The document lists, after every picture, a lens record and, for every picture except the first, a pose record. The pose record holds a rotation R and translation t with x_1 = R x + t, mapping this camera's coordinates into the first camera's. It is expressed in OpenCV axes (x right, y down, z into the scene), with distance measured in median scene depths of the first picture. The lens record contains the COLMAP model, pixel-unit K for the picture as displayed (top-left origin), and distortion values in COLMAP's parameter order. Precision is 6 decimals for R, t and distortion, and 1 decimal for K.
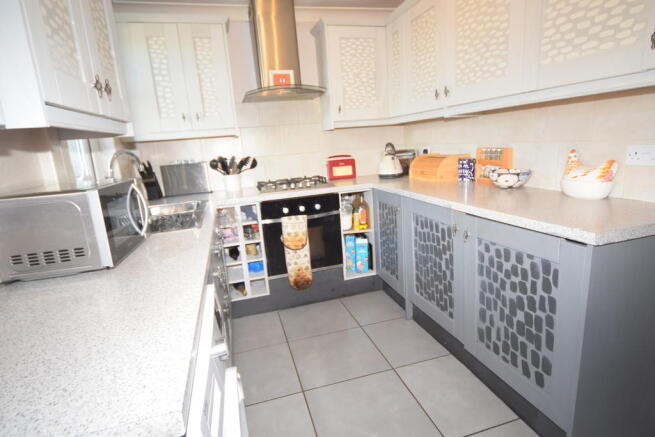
lens RADIAL K [[348.0, 0, 330.6], [0, 348.0, 218.2], [0, 0, 1]] dist [-0.019826, 0.003669]
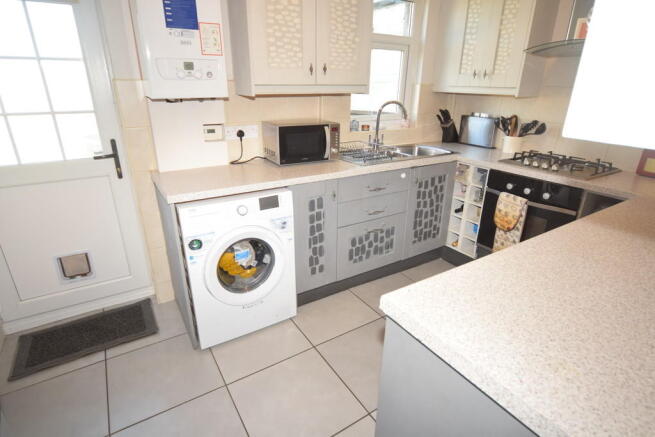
lens RADIAL K [[348.0, 0, 329.9], [0, 348.0, 218.2], [0, 0, 1]] dist [-0.019826, 0.003669]
pose [[0.277486, 0.418440, -0.864818, 0.549433], [-0.239671, 0.901857, 0.359460, -0.156442], [0.930354, 0.107527, 0.350541, 0.233106]]
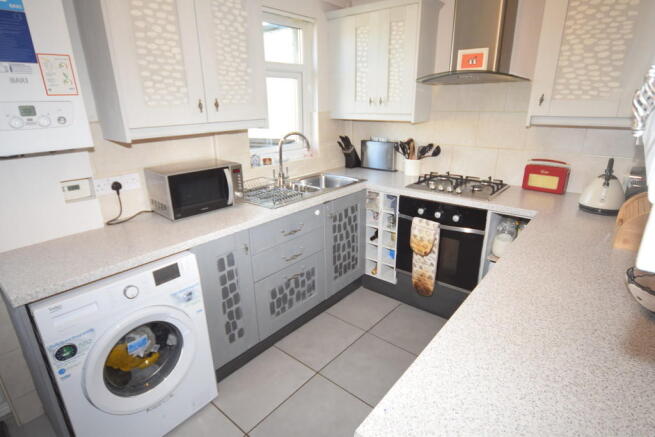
lens RADIAL K [[348.0, 0, 331.1], [0, 348.0, 218.4], [0, 0, 1]] dist [-0.019826, 0.003669]
pose [[0.560063, 0.326571, -0.761368, 0.437961], [-0.206603, 0.945047, 0.253379, -0.184570], [0.802275, 0.015393, 0.596756, 0.239666]]
